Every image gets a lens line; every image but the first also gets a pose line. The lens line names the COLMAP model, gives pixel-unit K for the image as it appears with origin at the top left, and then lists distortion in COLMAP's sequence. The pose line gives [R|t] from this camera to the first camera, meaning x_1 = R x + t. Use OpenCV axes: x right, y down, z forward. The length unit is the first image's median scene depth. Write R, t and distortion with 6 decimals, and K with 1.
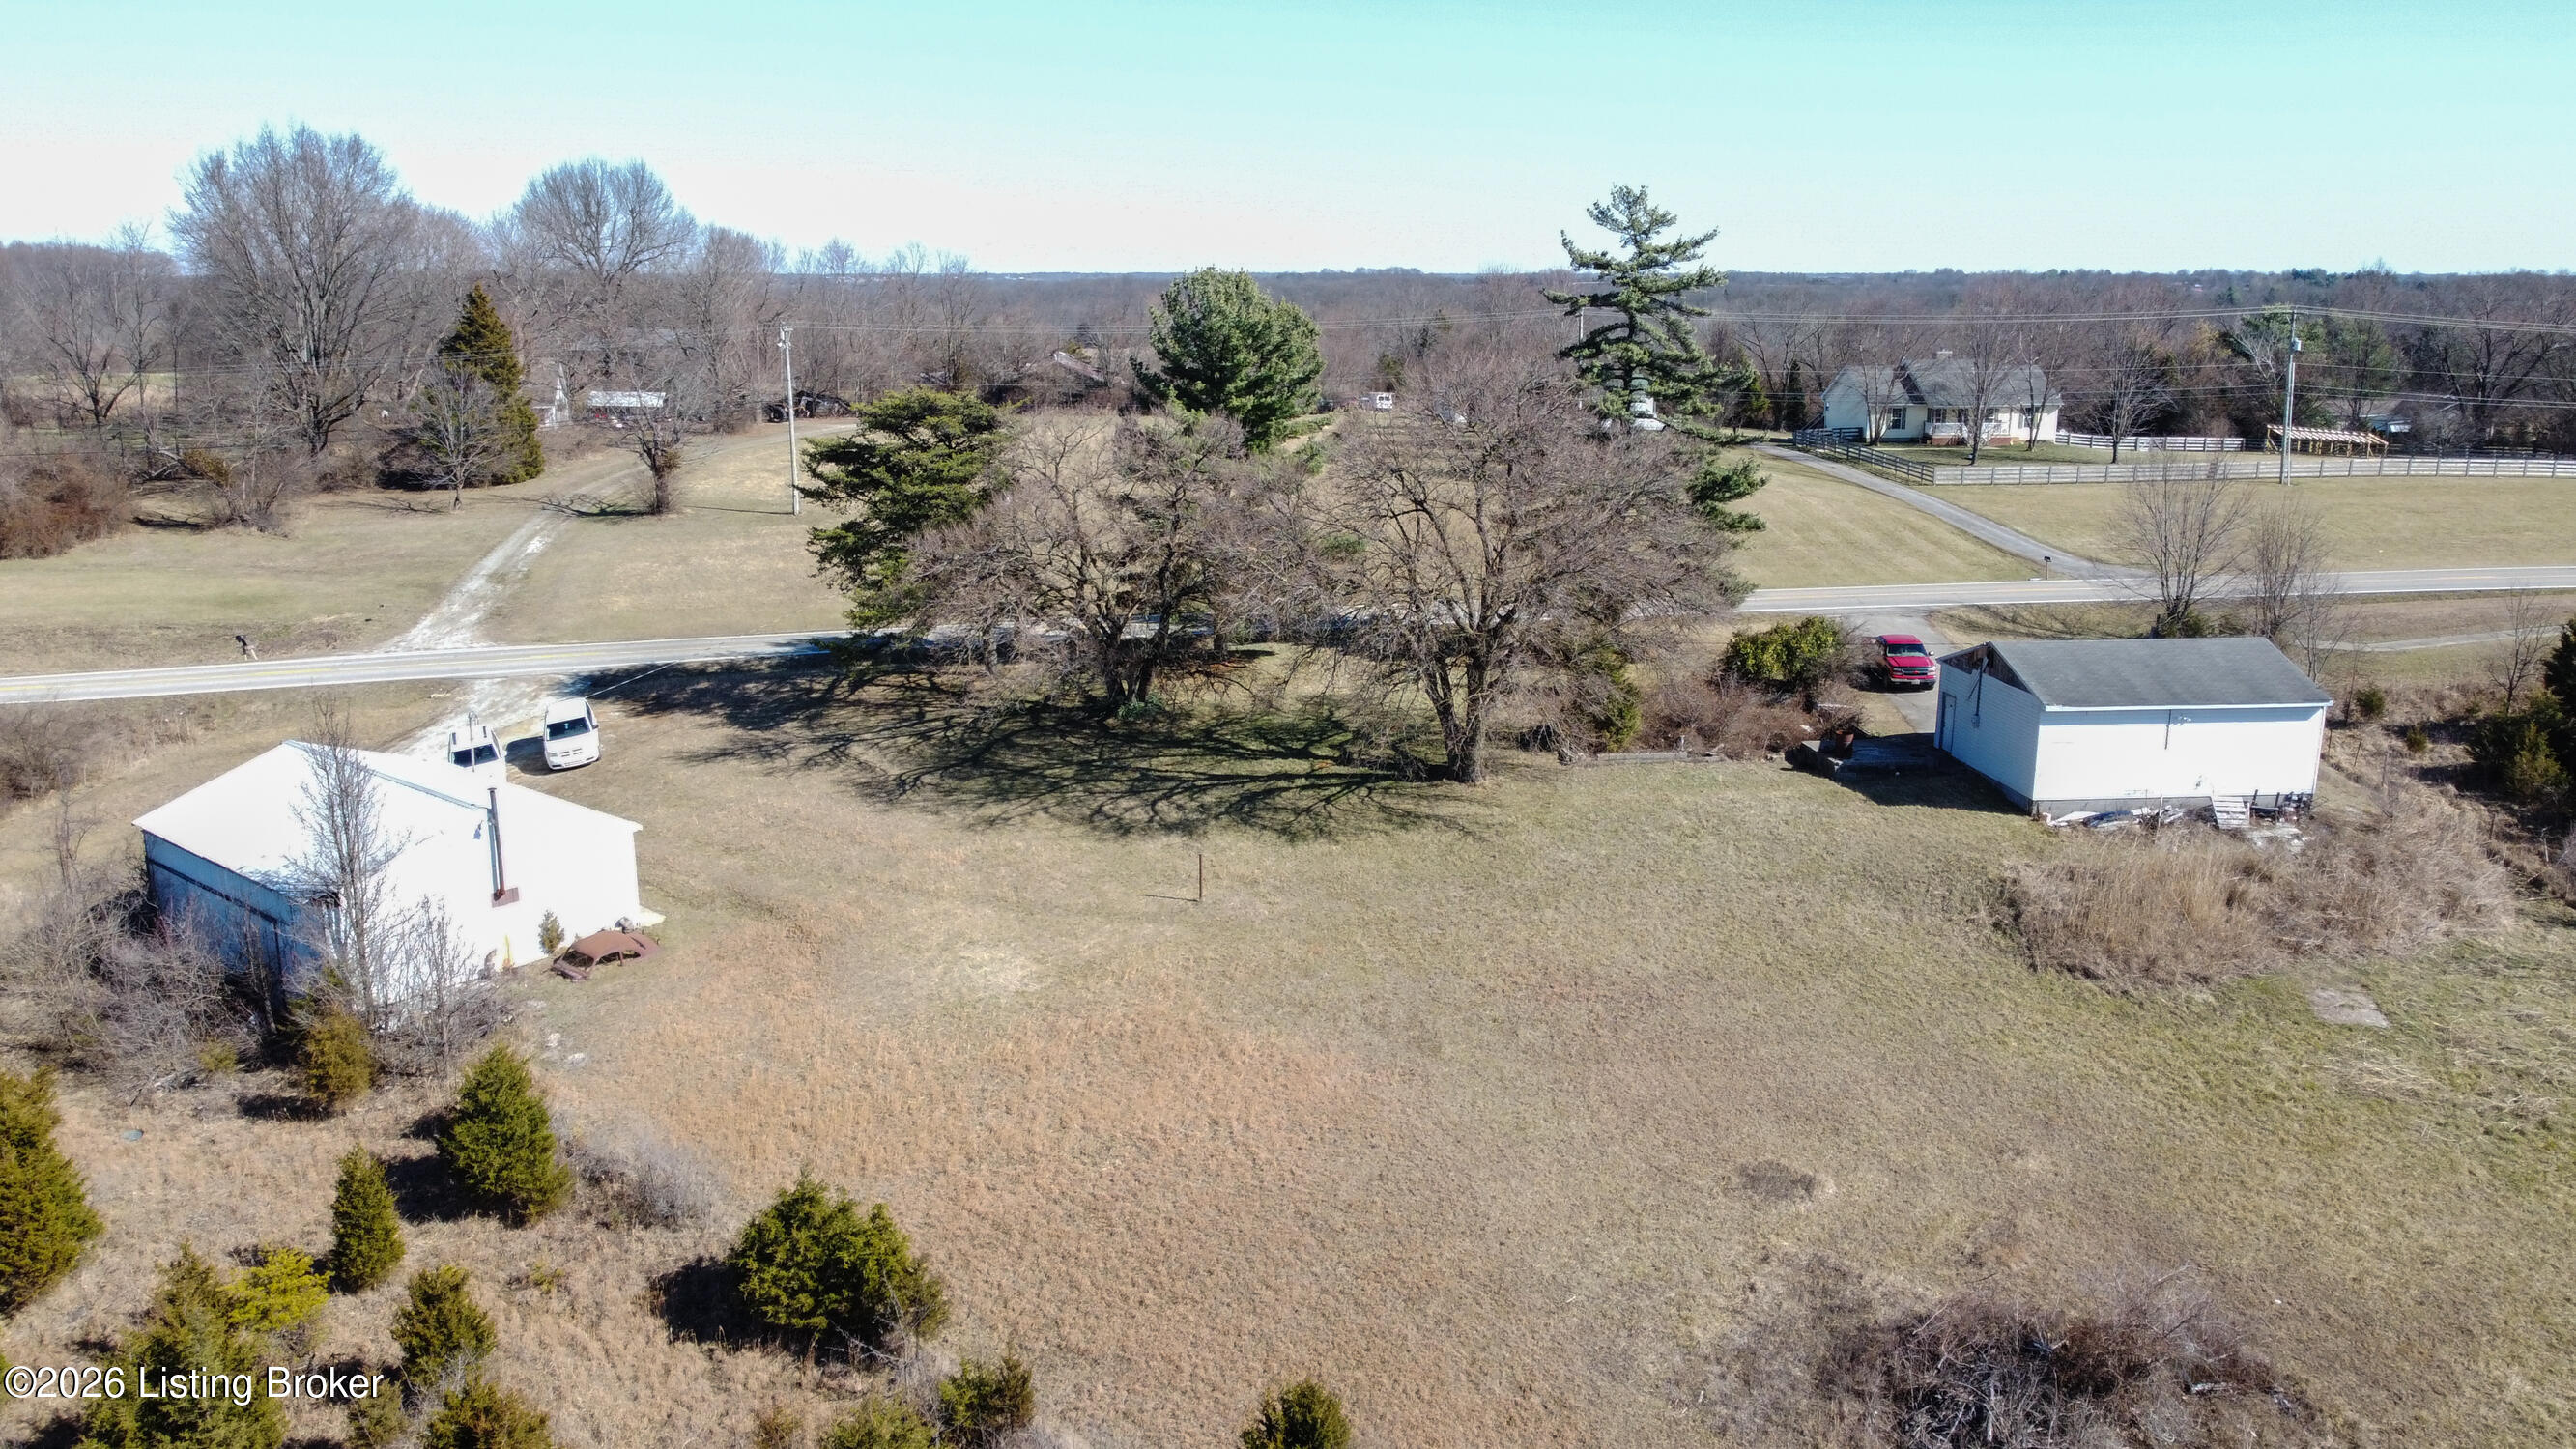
lens RADIAL K [[1952.3, 0, 1296.6], [0, 1952.3, 722.8], [0, 0, 1]] dist [-0.011694, 0.002780]
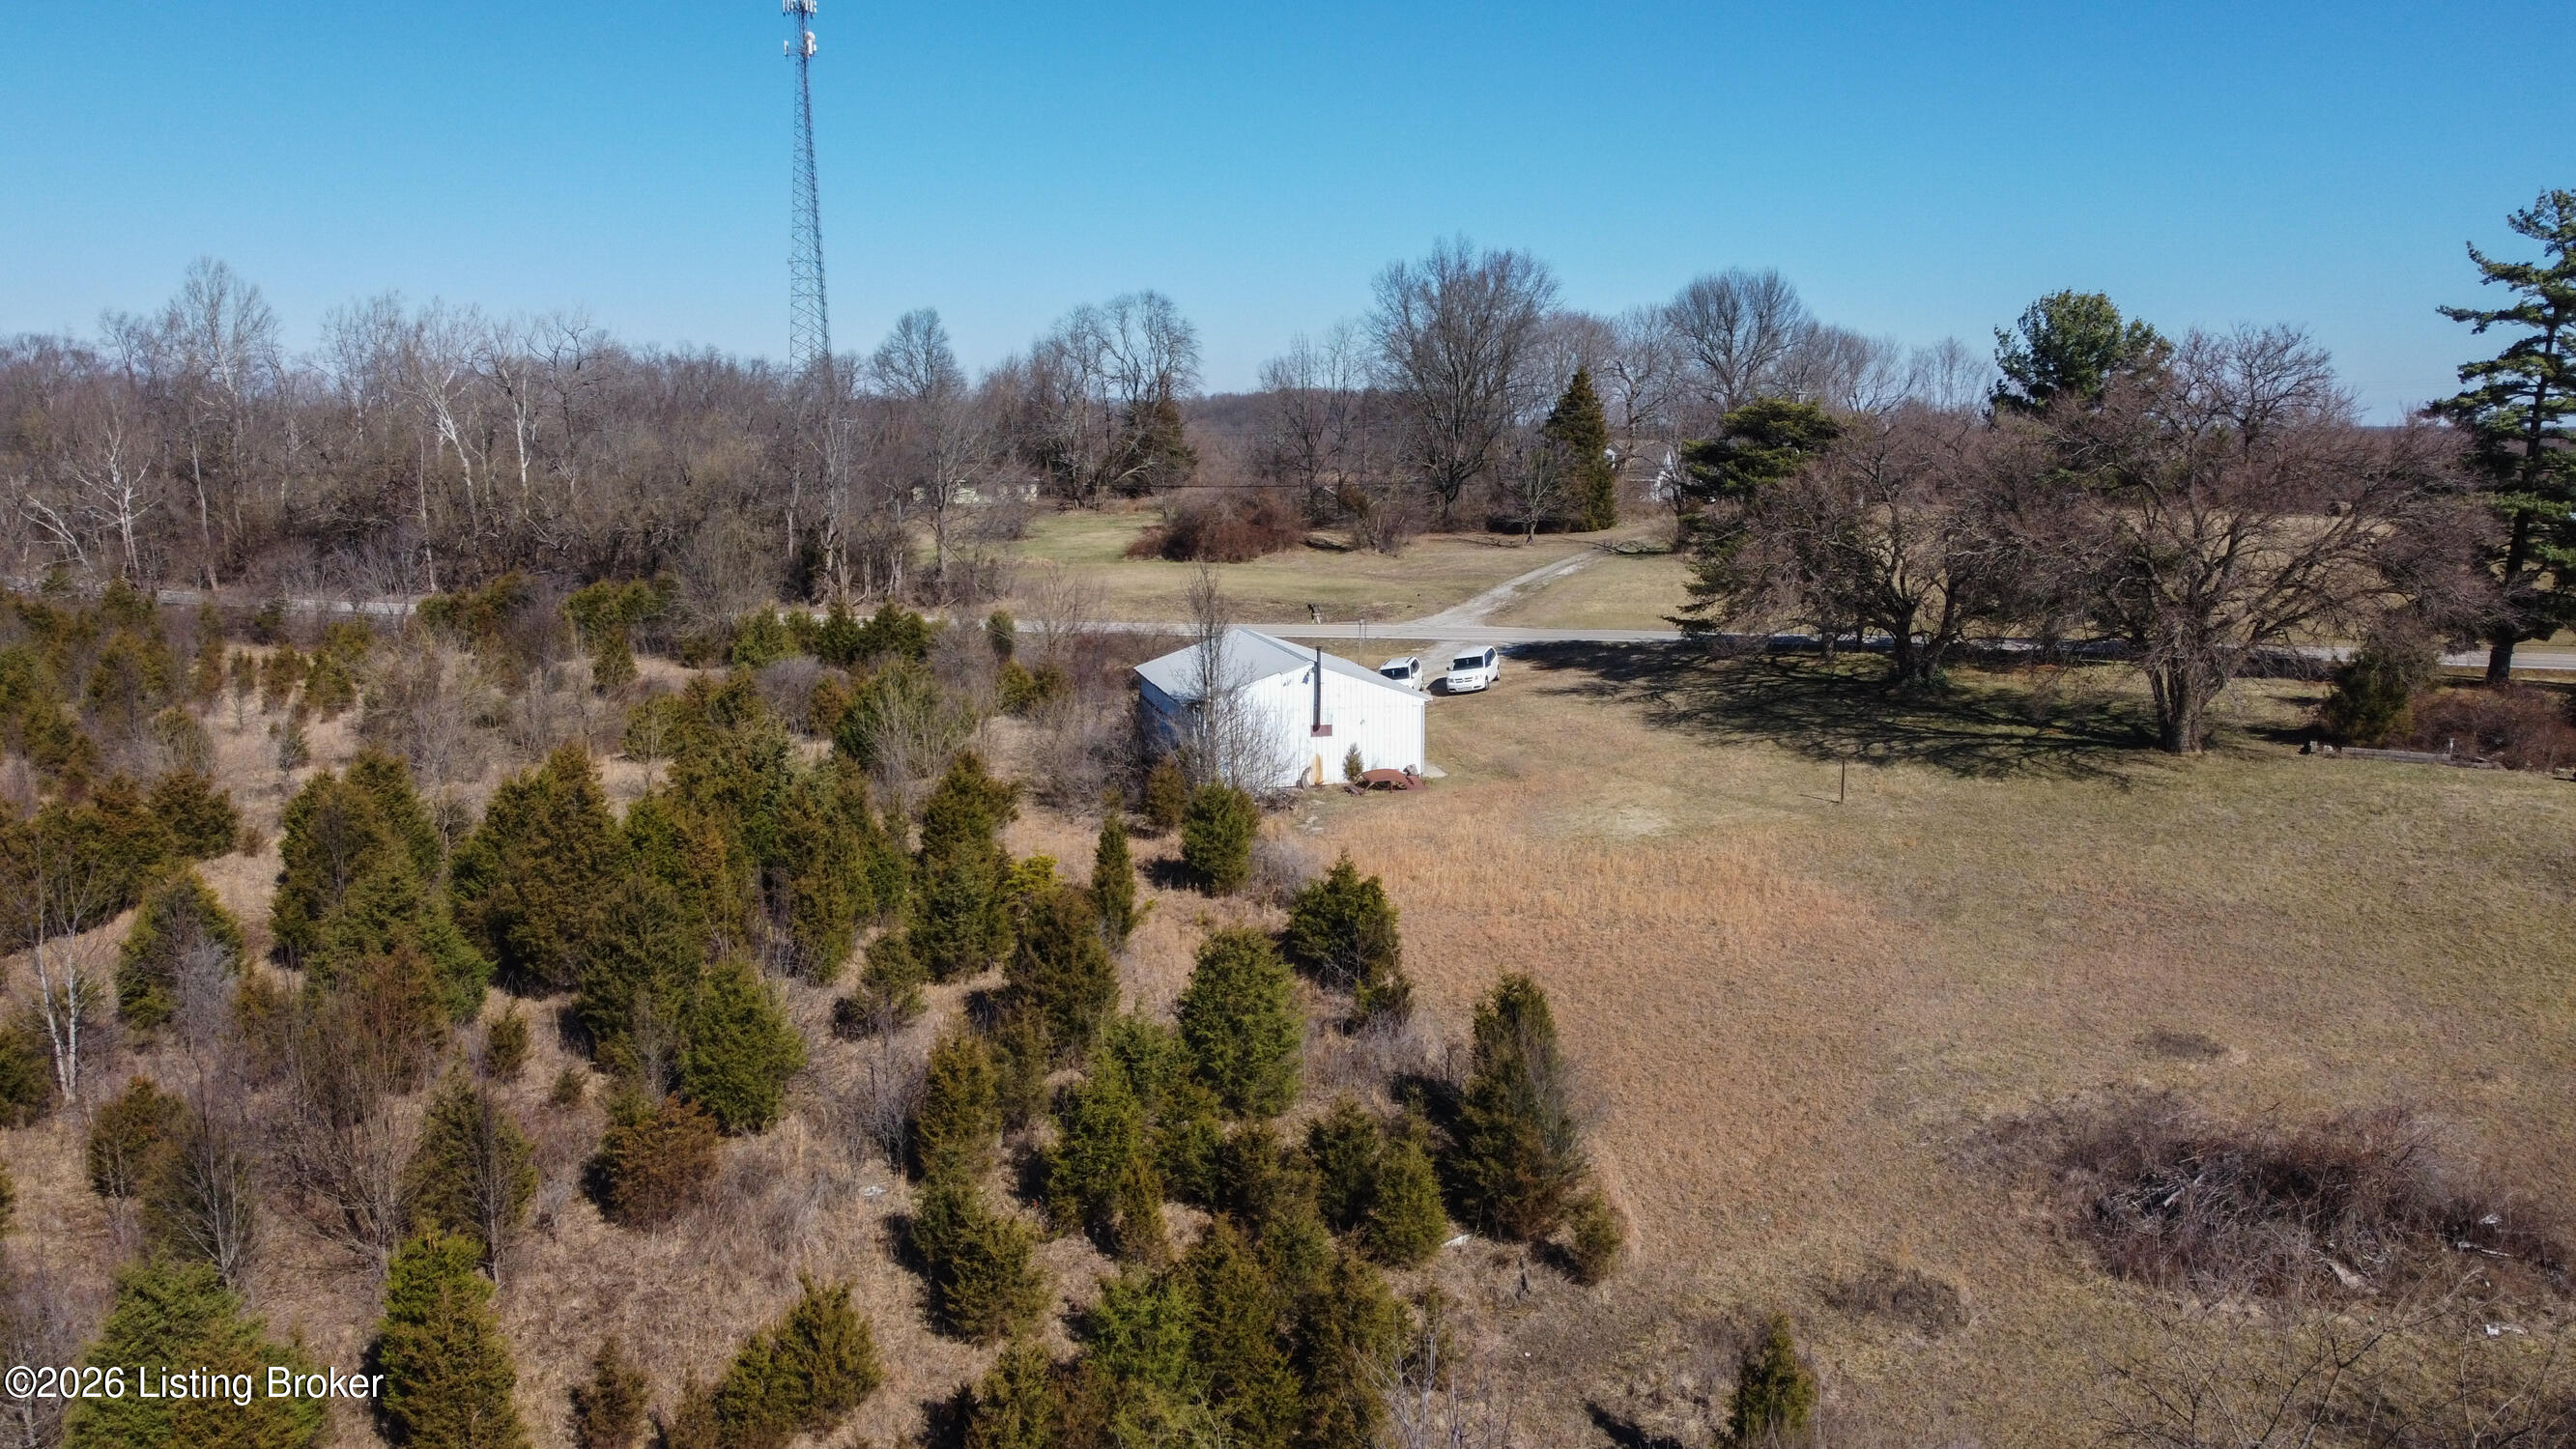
lens RADIAL K [[1952.3, 0, 1296.6], [0, 1952.3, 722.8], [0, 0, 1]] dist [-0.011694, 0.002780]
pose [[0.809216, 0.088757, -0.580768, 0.277284], [-0.132629, 0.990603, -0.033409, 0.099487], [0.572345, 0.104062, 0.813383, -0.085349]]
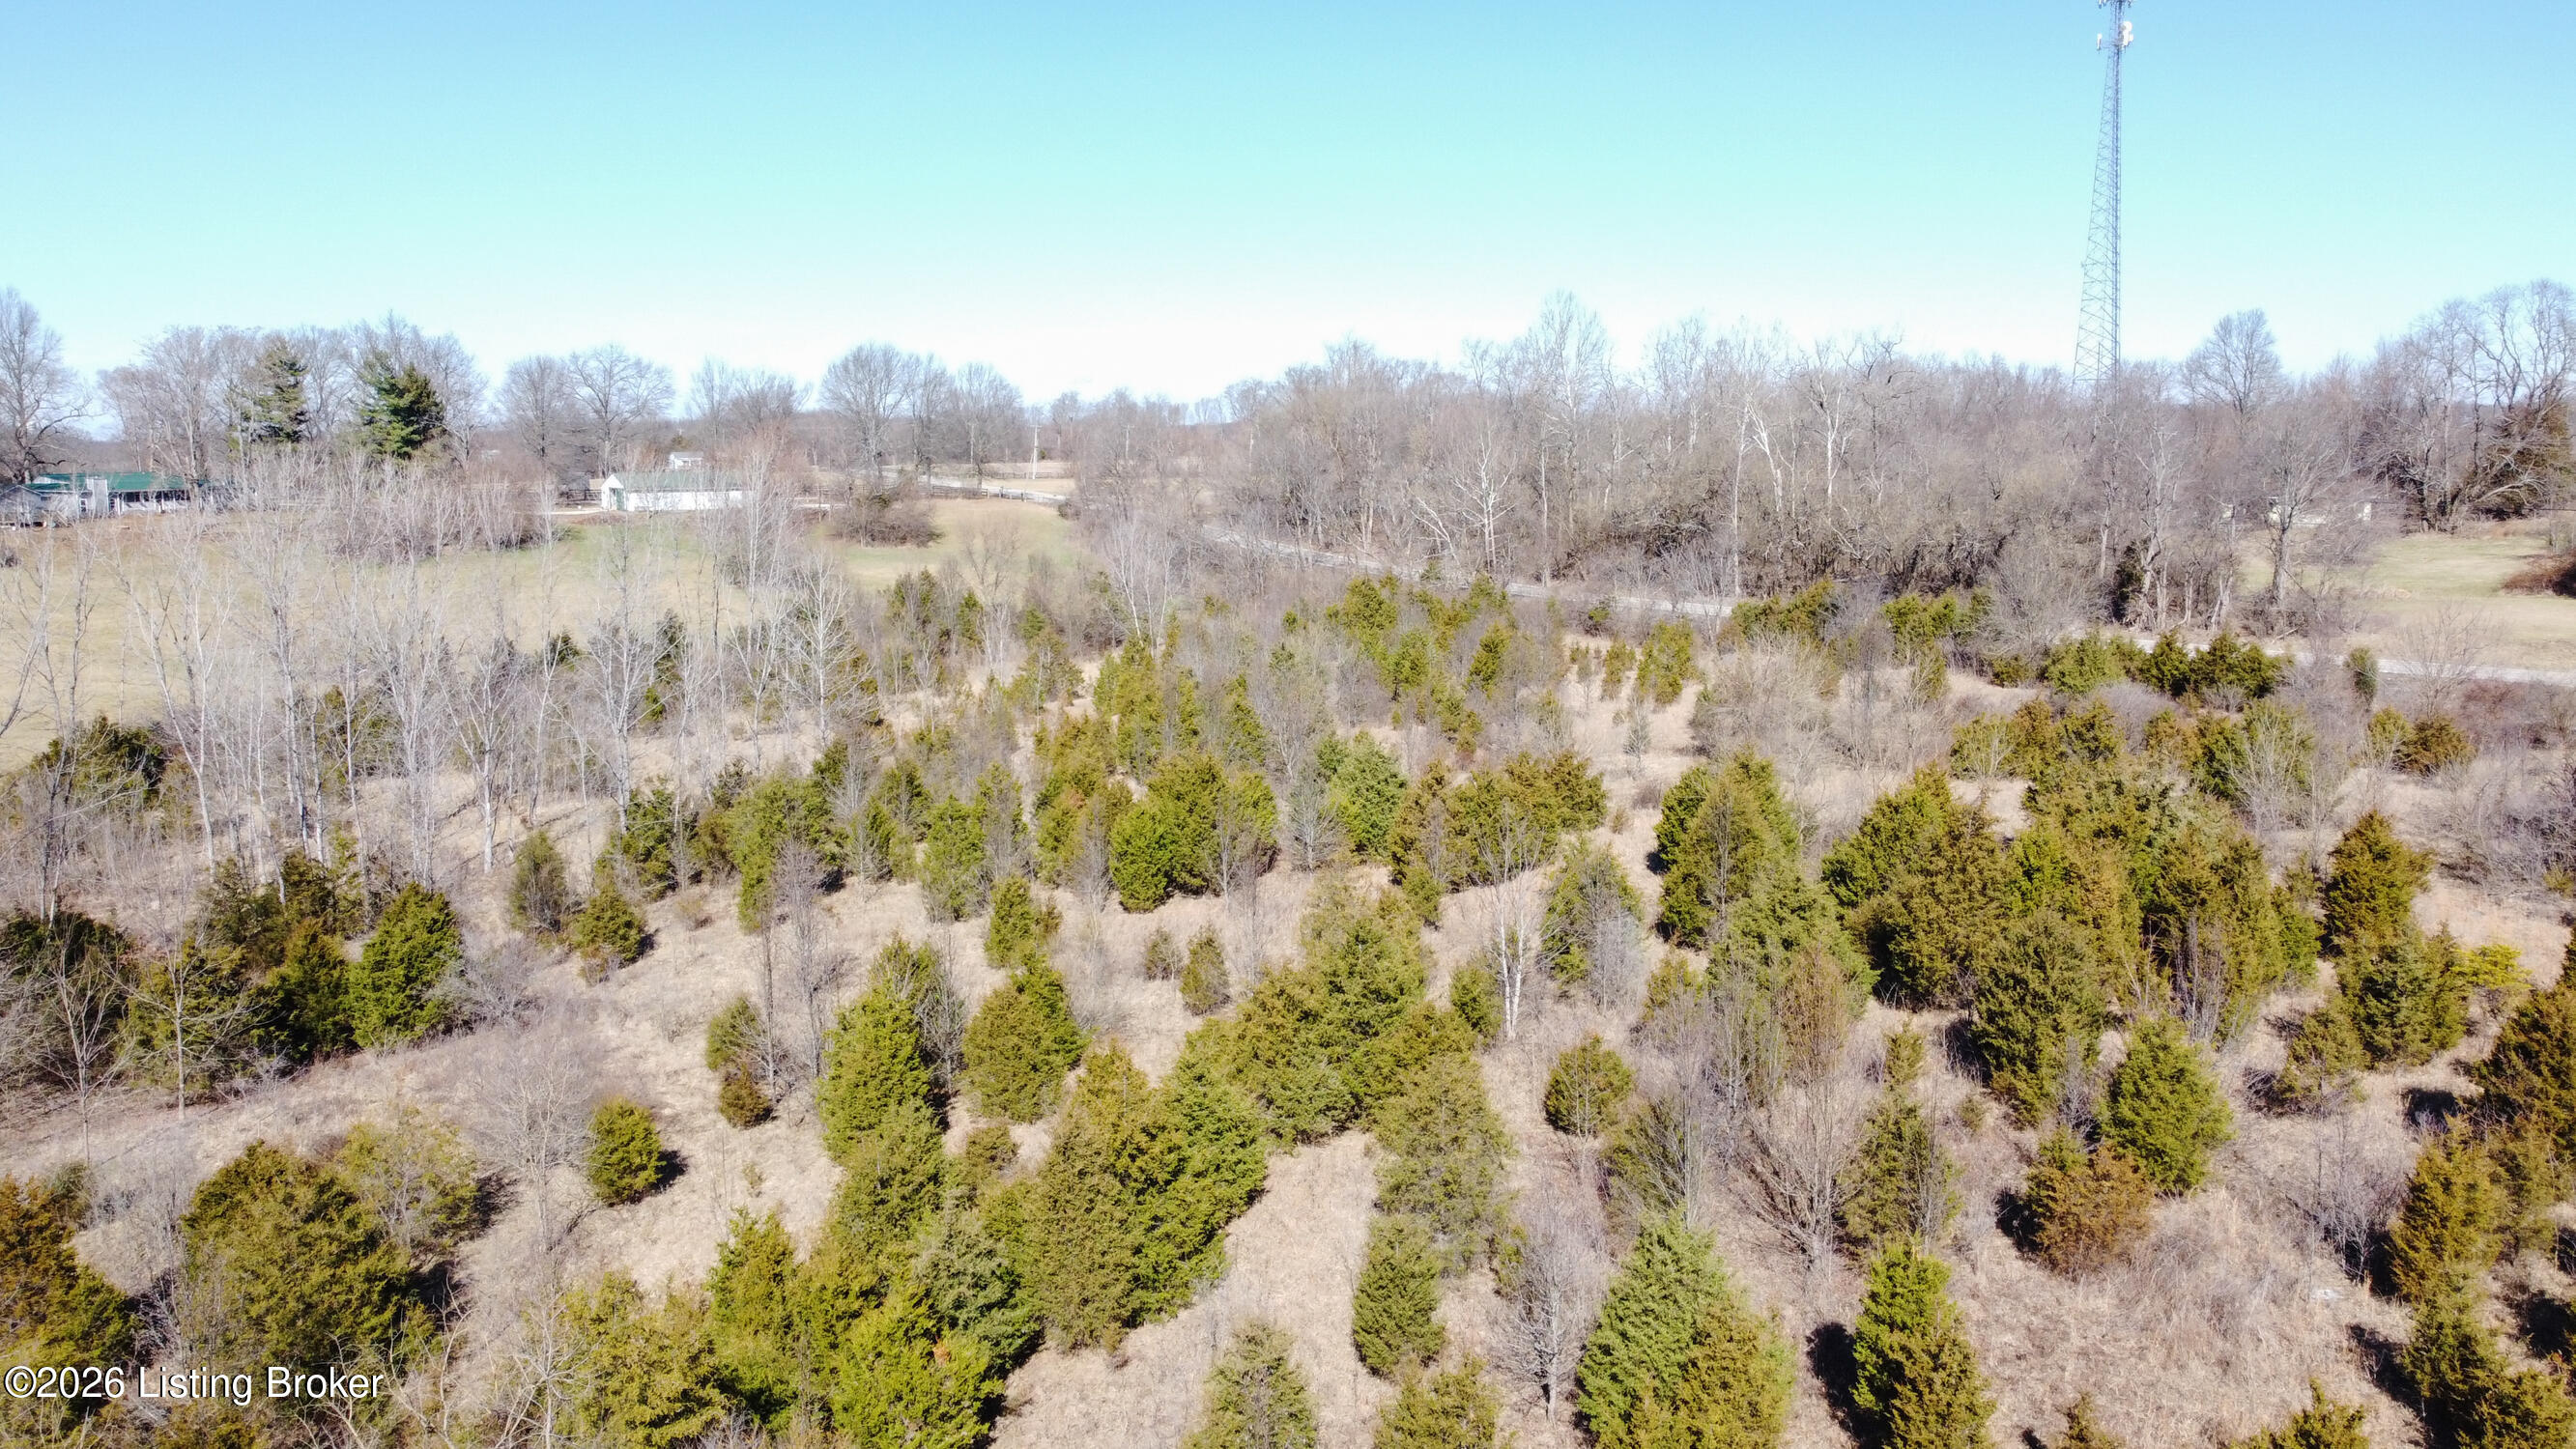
lens RADIAL K [[1952.3, 0, 1296.6], [0, 1952.3, 722.8], [0, 0, 1]] dist [-0.011694, 0.002780]
pose [[0.325835, 0.137136, -0.935428, 0.231708], [-0.209517, 0.975296, 0.070000, 0.105094], [0.921919, 0.173180, 0.346518, -0.140055]]
